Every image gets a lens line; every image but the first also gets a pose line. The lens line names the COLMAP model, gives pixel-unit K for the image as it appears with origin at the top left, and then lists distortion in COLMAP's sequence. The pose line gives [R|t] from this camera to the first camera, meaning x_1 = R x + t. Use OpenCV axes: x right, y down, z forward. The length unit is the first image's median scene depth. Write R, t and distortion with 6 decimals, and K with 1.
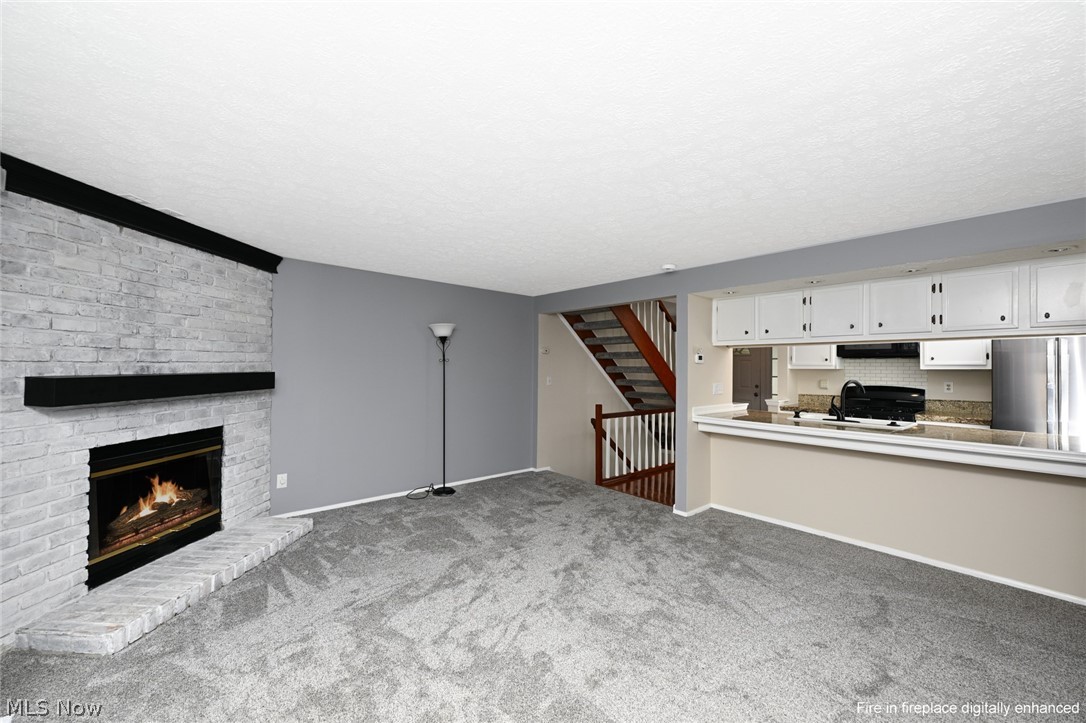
lens RADIAL K [[431.1, 0, 535.1], [0, 431.1, 362.4], [0, 0, 1]] dist [0.000698, -0.000027]
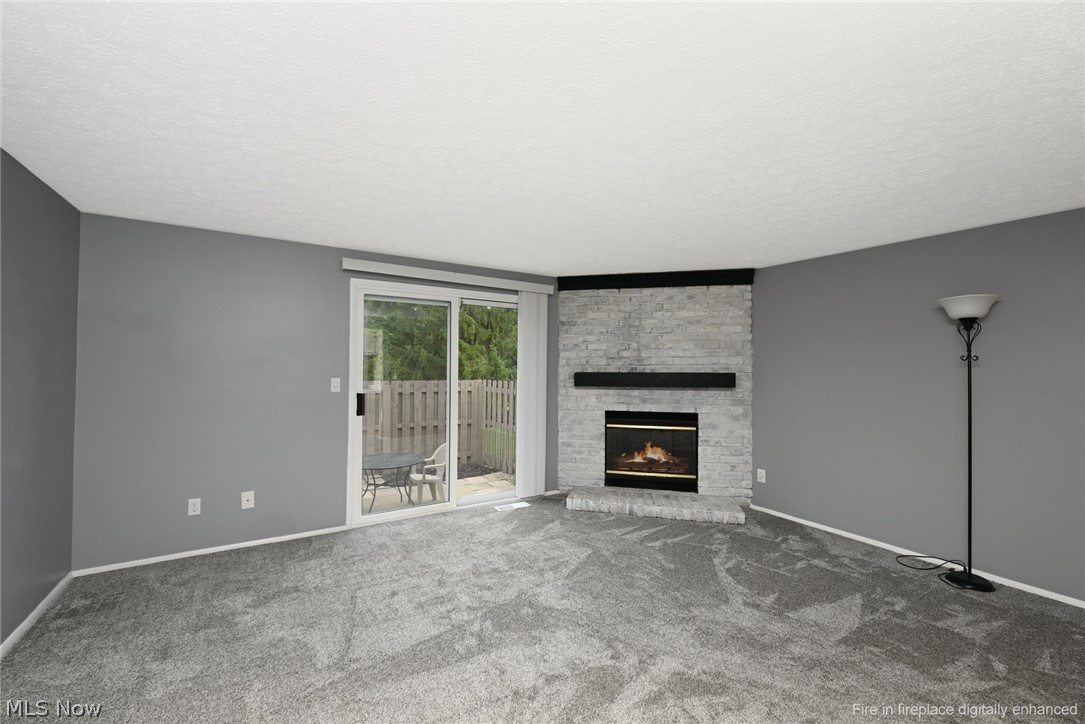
lens RADIAL K [[436.9, 0, 537.7], [0, 436.9, 358.8], [0, 0, 1]] dist [-0.000372, -0.000081]
pose [[-0.149993, -0.026063, -0.988343, 0.739873], [0.001452, 0.999646, -0.026581, 0.017681], [0.988686, -0.005422, -0.149902, 0.798108]]
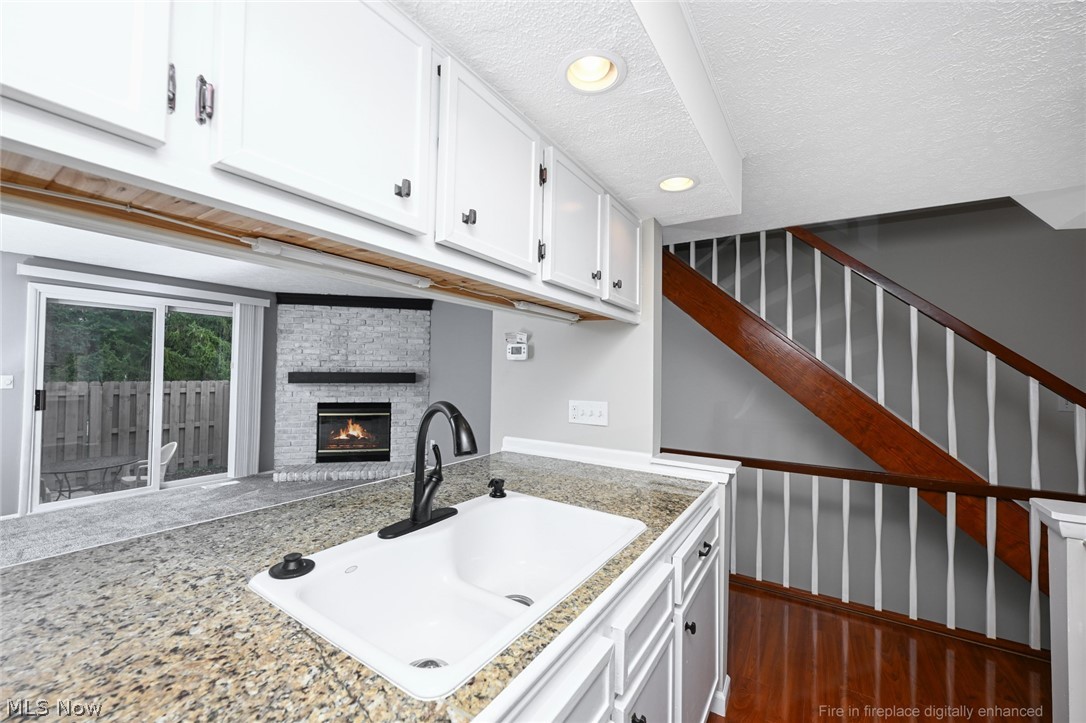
lens RADIAL K [[432.0, 0, 542.2], [0, 432.0, 362.2], [0, 0, 1]] dist [0.000521, -0.000278]
pose [[0.288318, -0.022430, -0.957272, 1.293691], [-0.002785, 0.999702, -0.024263, 0.024737], [0.957531, 0.009662, 0.288170, 1.200945]]
